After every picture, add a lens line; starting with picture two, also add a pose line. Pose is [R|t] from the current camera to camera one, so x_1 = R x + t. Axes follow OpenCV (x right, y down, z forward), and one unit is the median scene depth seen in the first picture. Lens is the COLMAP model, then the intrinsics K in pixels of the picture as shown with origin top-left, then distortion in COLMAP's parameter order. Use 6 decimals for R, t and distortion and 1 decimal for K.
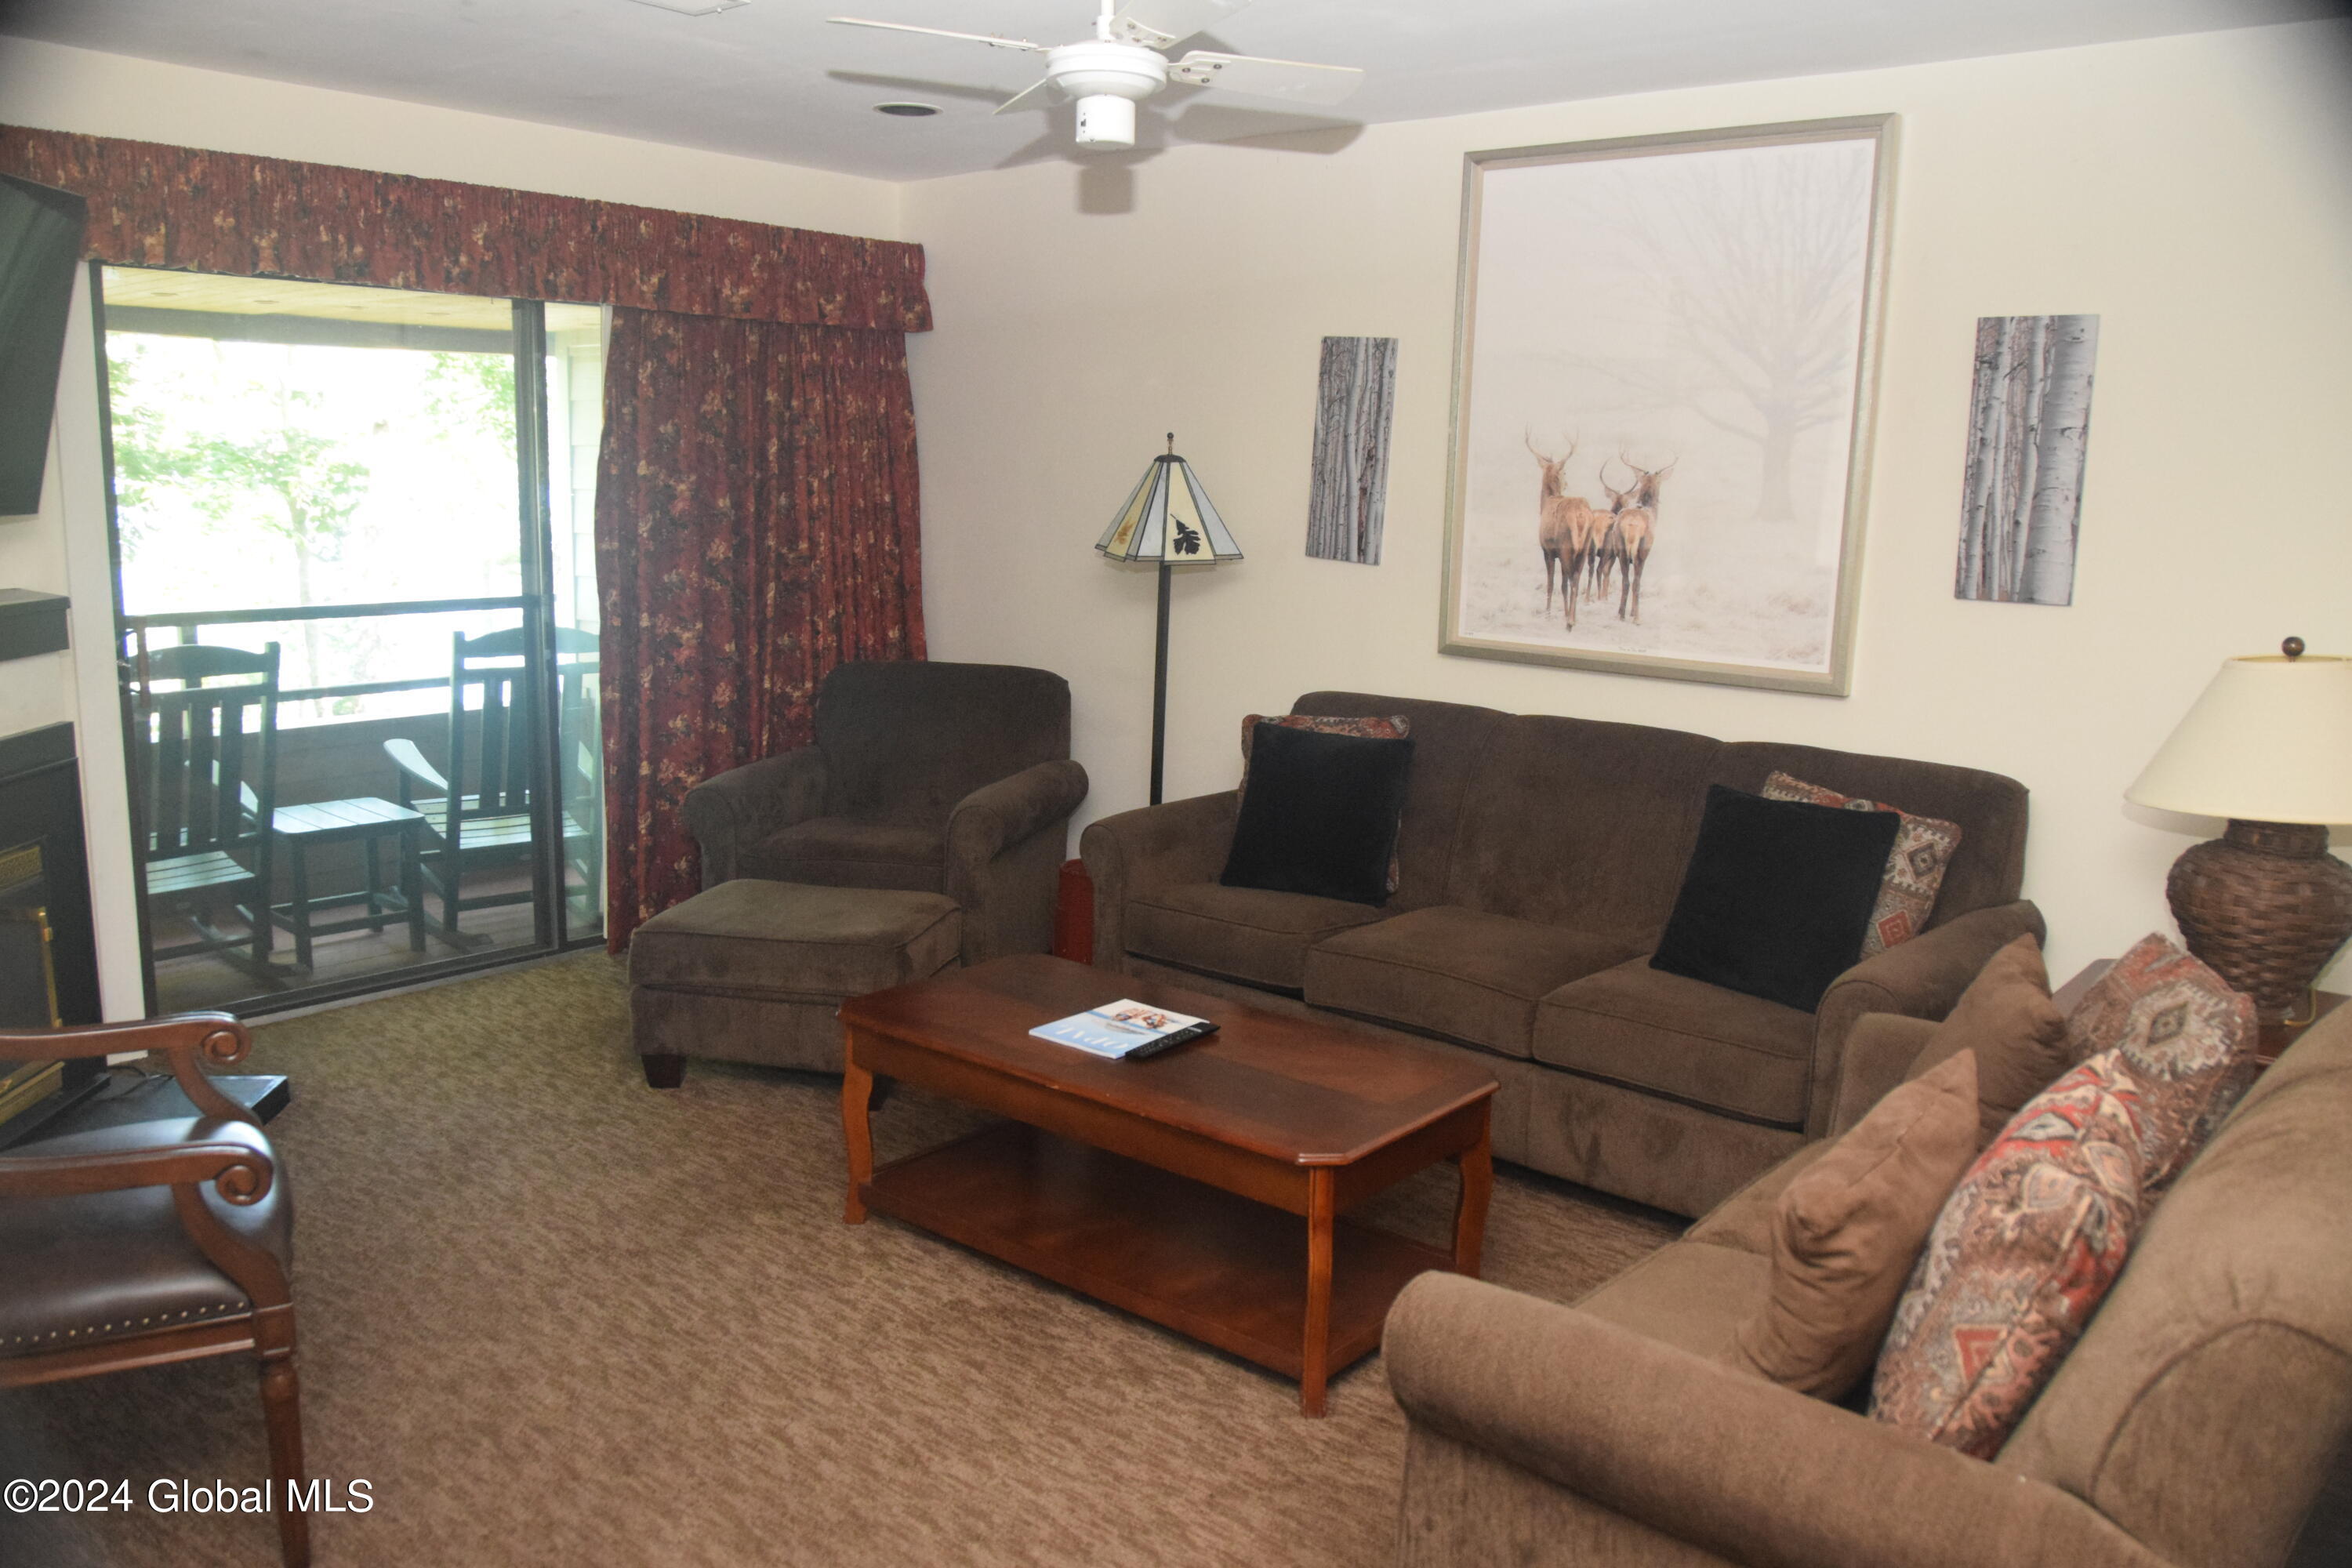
lens RADIAL K [[1799.0, 0, 1176.0], [0, 1799.0, 784.0], [0, 0, 1]] dist [-0.048326, 0.015241]
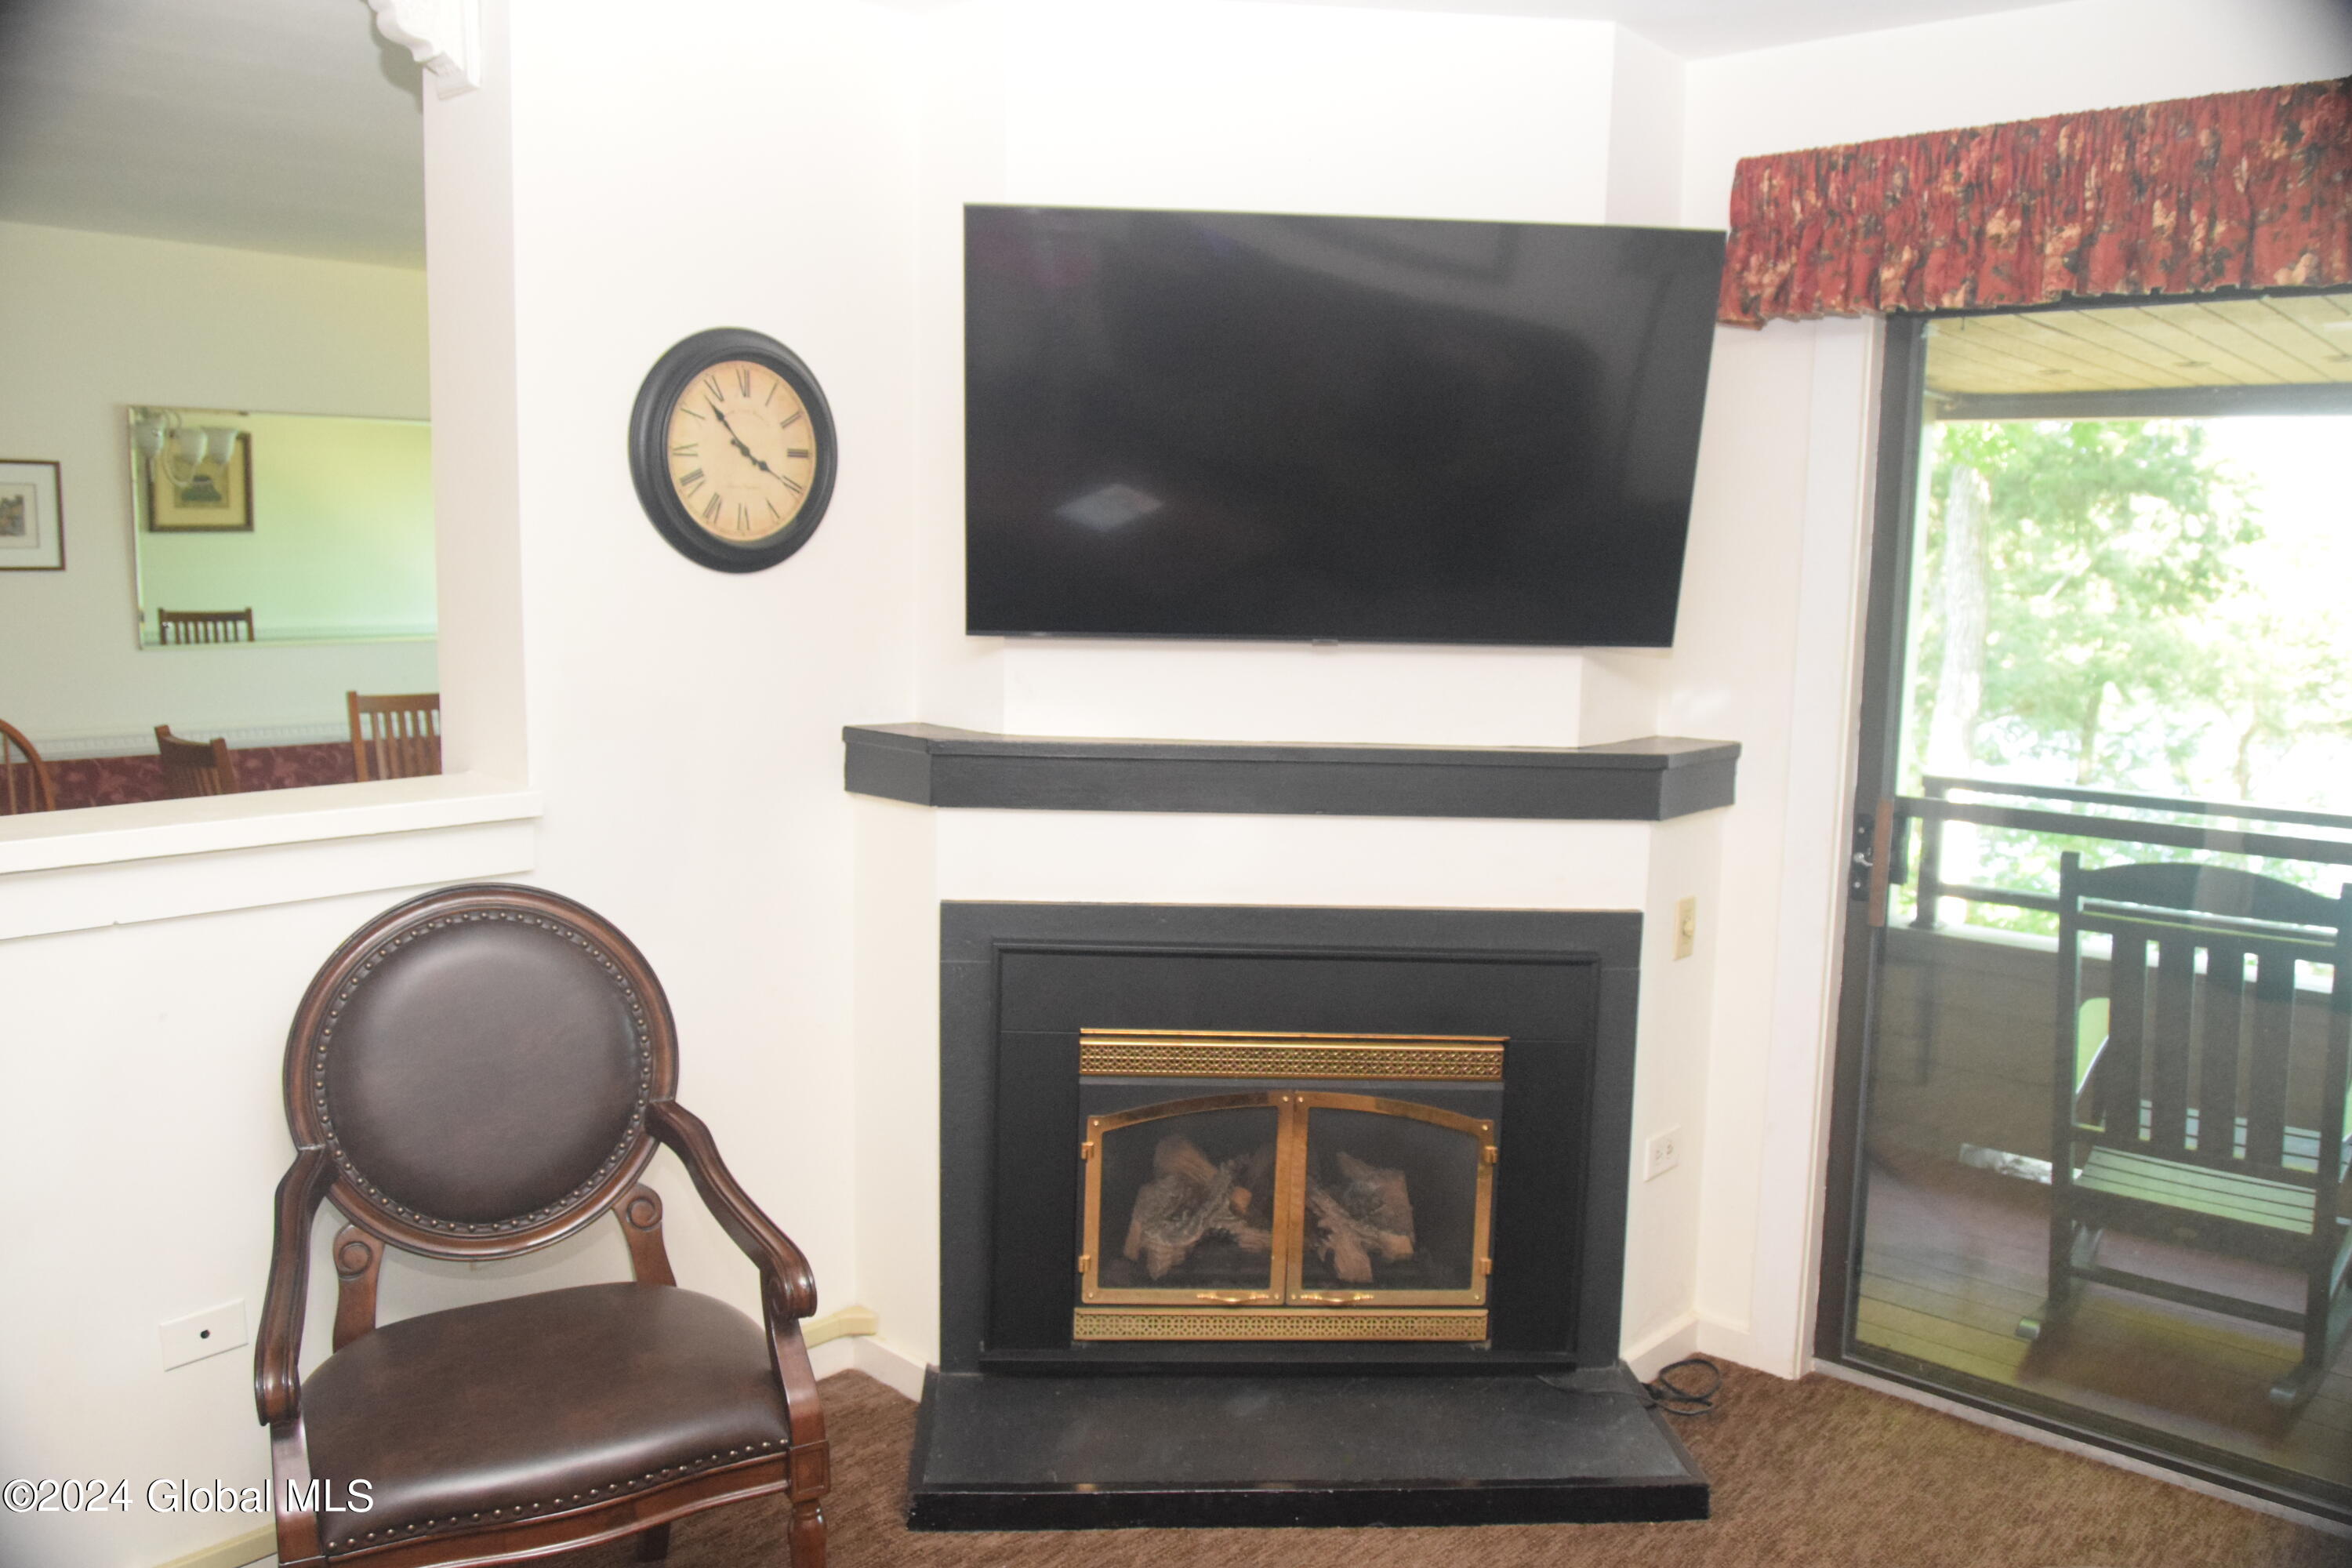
lens RADIAL K [[1799.6, 0, 1176.0], [0, 1799.6, 784.0], [0, 0, 1]] dist [-0.037458, 0.007147]
pose [[-0.025875, 0.106082, -0.994021, 0.136024], [-0.193292, 0.975058, 0.109090, -0.115822], [0.980800, 0.194959, -0.004725, 0.669269]]
